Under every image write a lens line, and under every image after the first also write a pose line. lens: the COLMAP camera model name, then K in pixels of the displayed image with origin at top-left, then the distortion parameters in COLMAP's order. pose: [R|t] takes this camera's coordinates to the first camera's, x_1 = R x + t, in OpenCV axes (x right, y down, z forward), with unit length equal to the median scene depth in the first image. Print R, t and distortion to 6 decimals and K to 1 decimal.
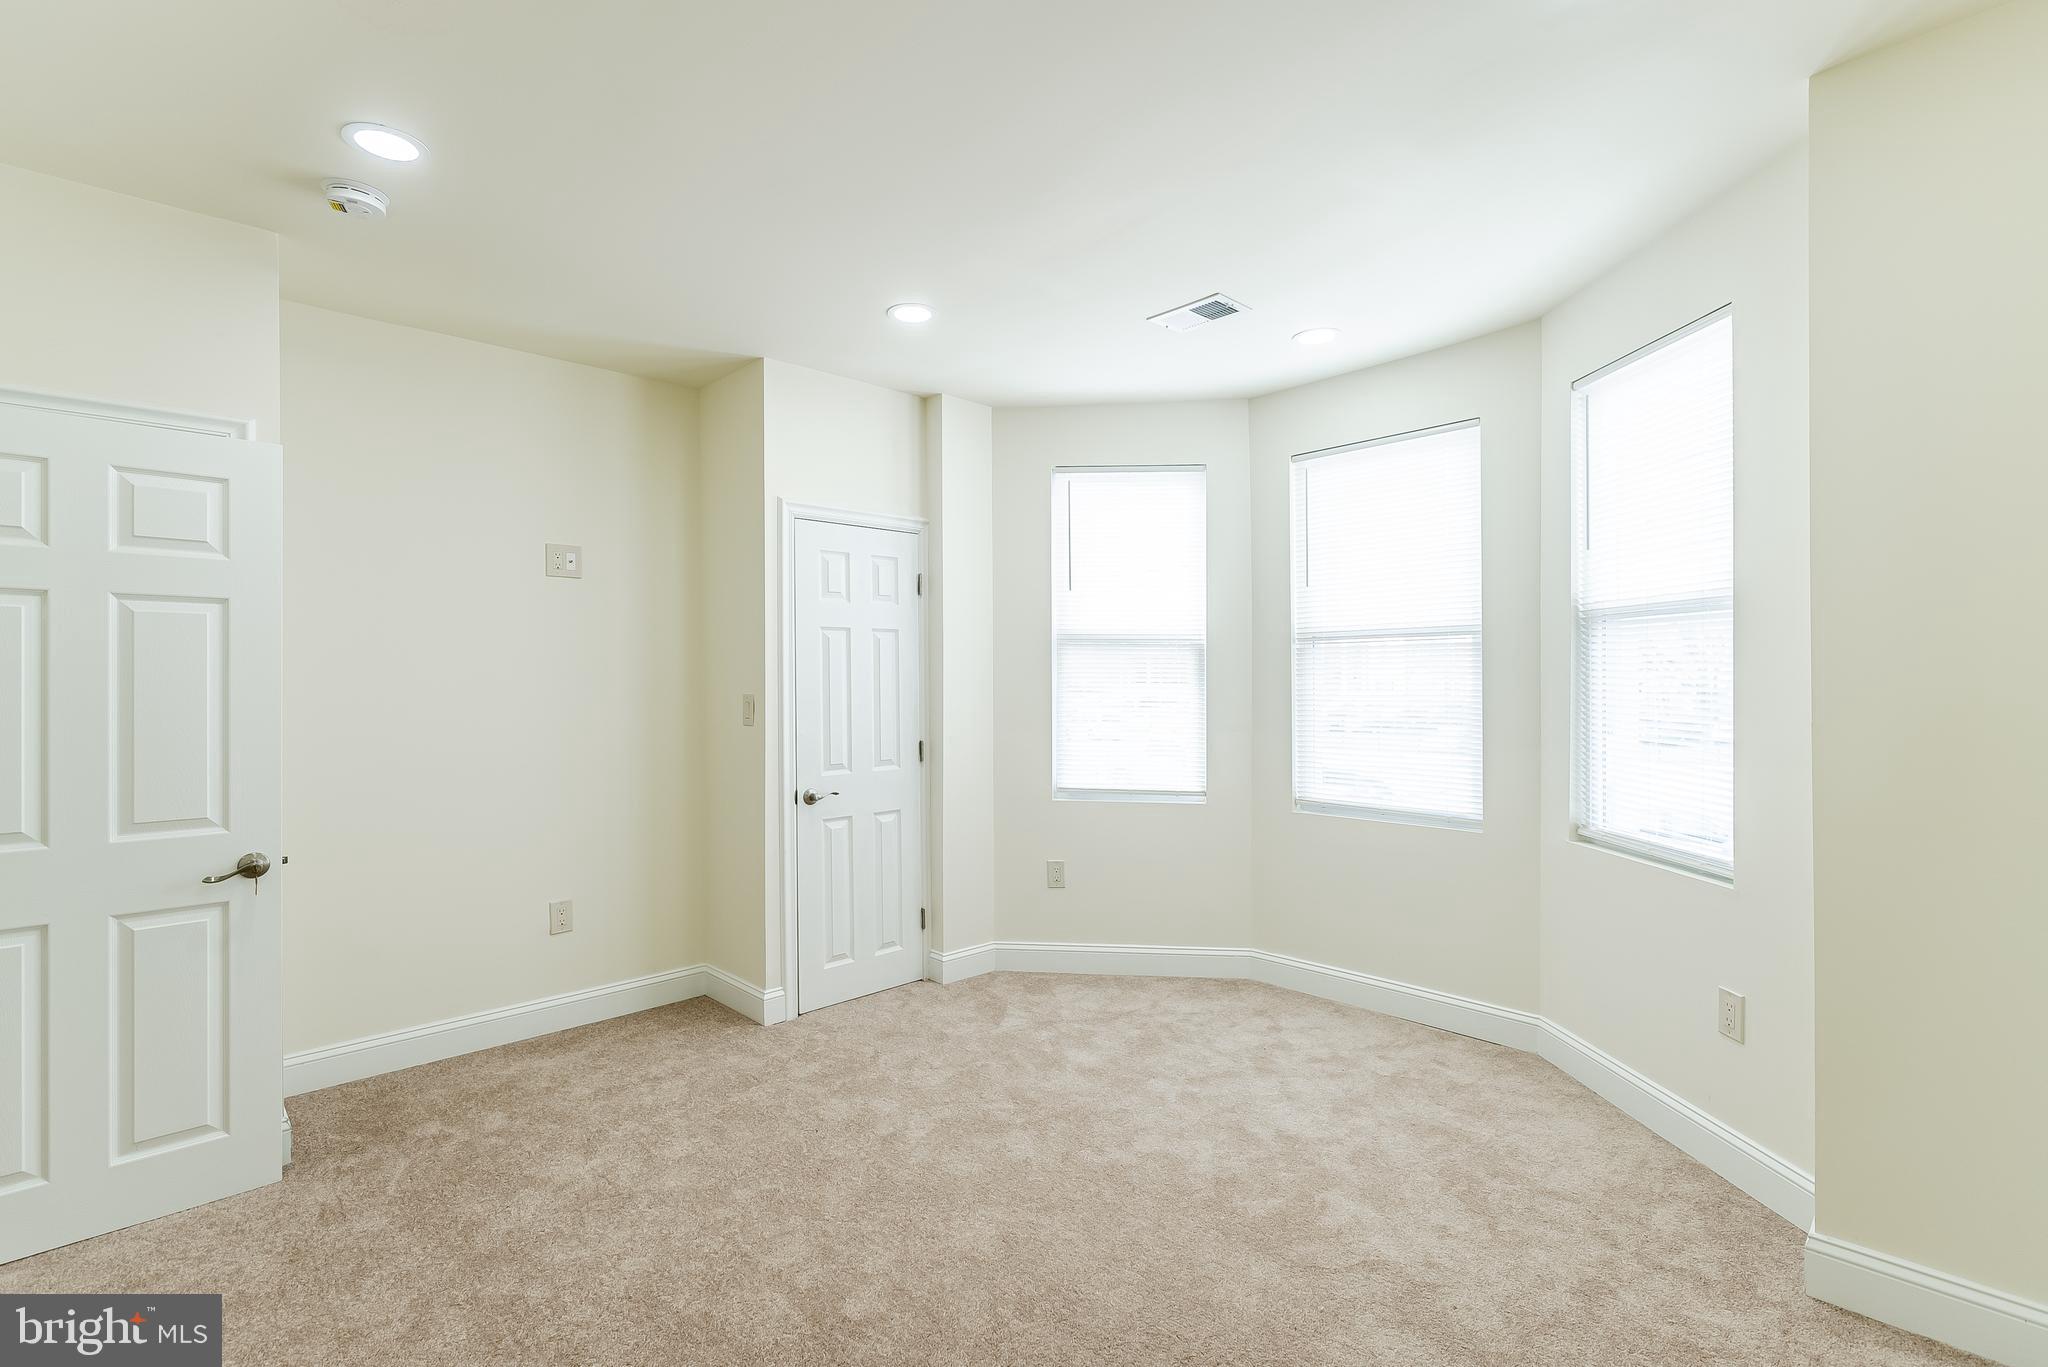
lens RADIAL K [[937.3, 0, 1021.1], [0, 937.3, 683.9], [0, 0, 1]] dist [-0.002988, -0.000136]
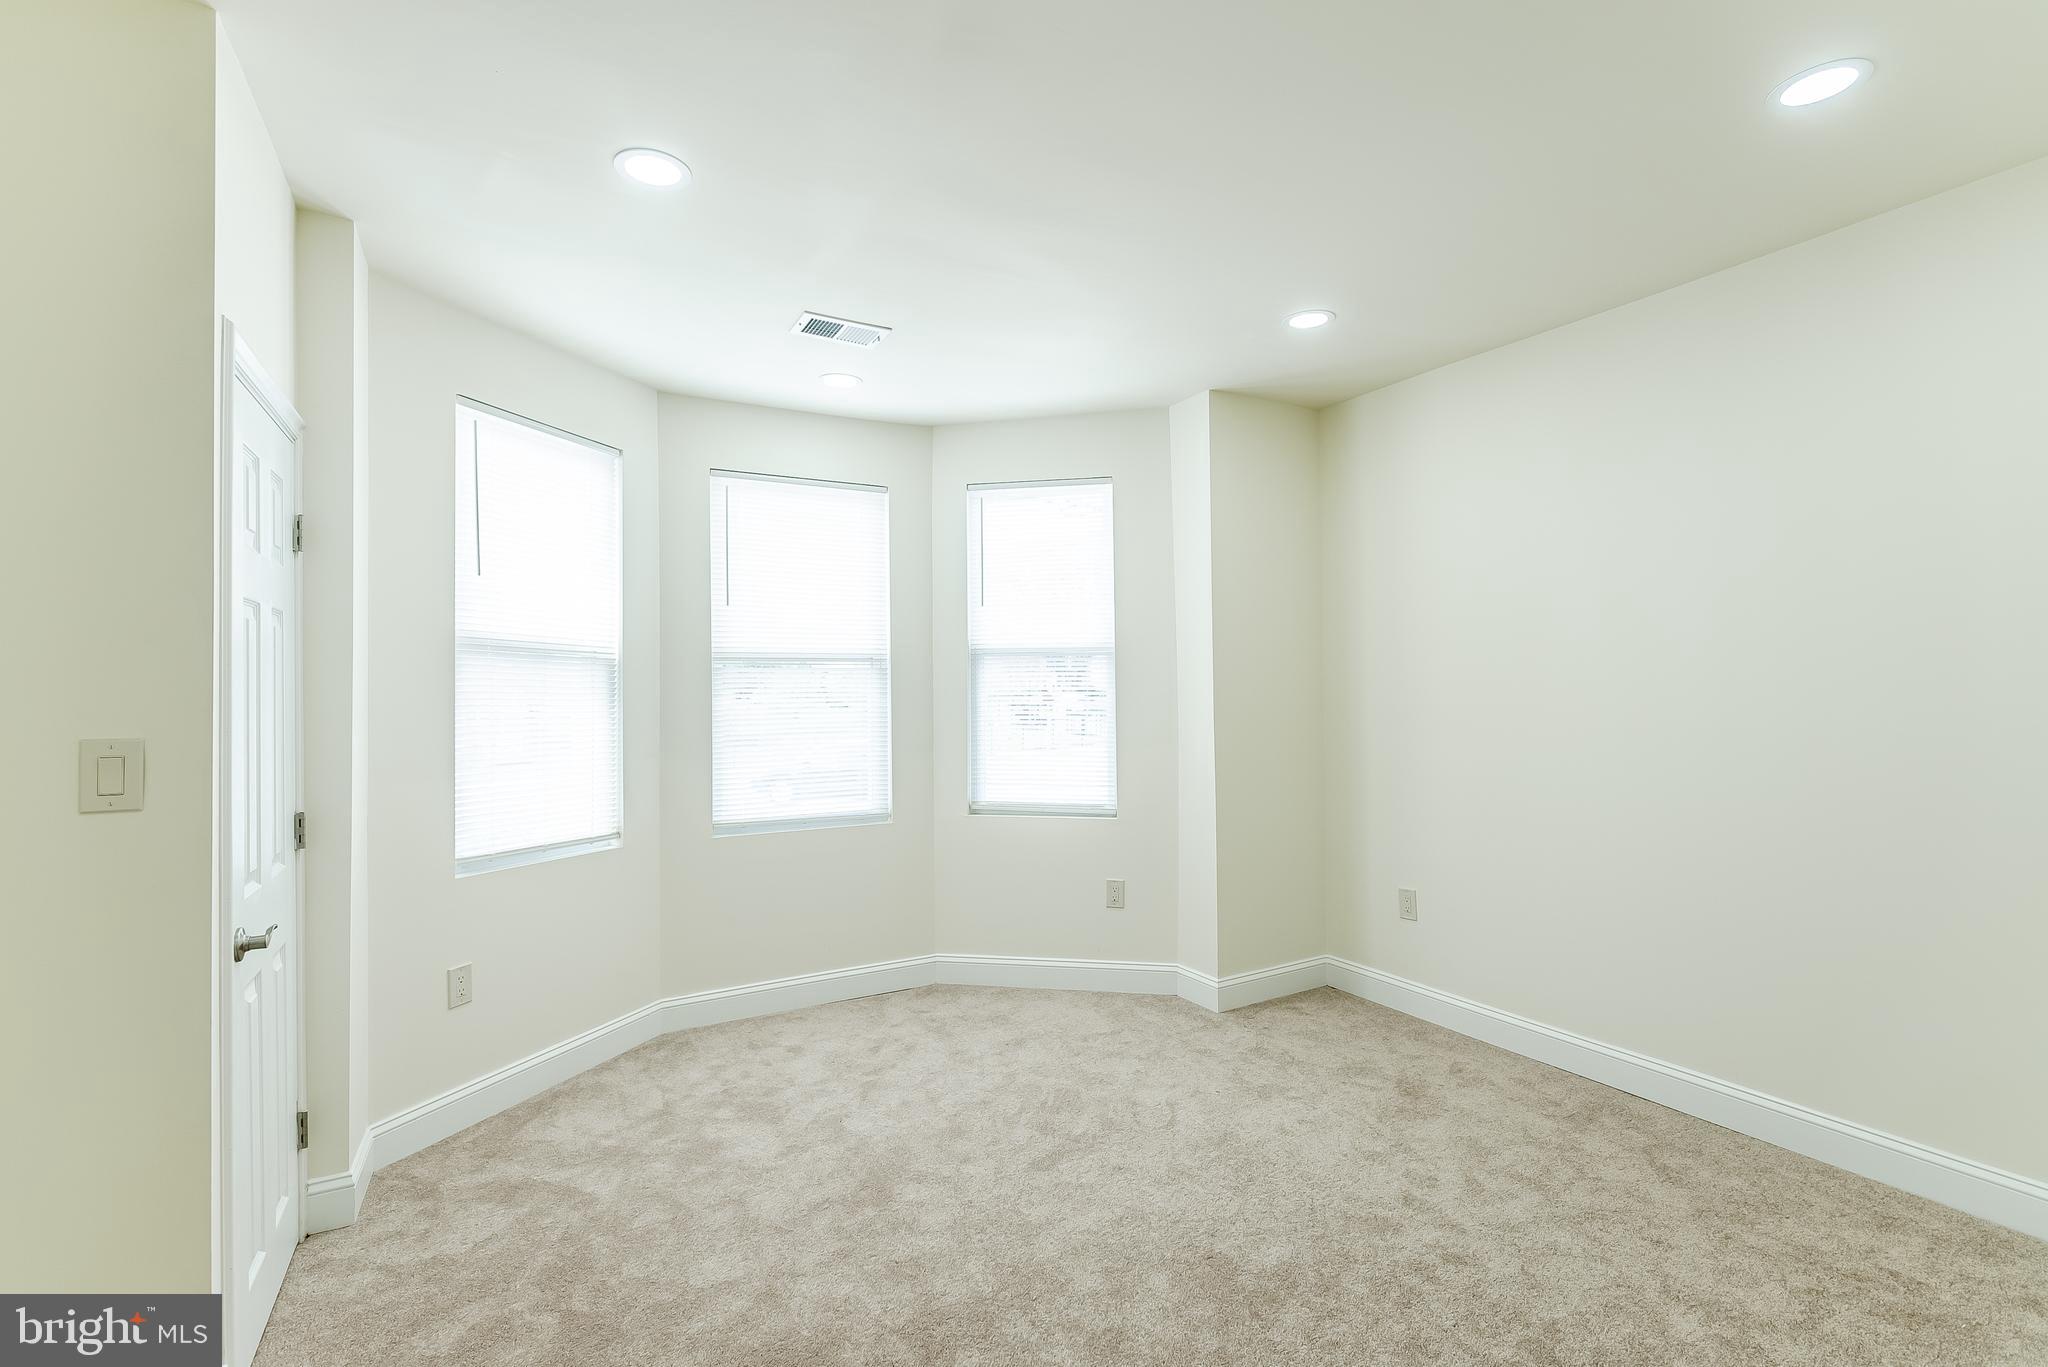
lens RADIAL K [[937.3, 0, 1024.5], [0, 937.3, 682.4], [0, 0, 1]] dist [-0.002988, -0.000136]
pose [[0.229311, 0.014419, 0.973246, -0.613566], [0.012504, 0.999764, -0.017758, -0.001823], [-0.973273, 0.016242, 0.229077, 0.496913]]
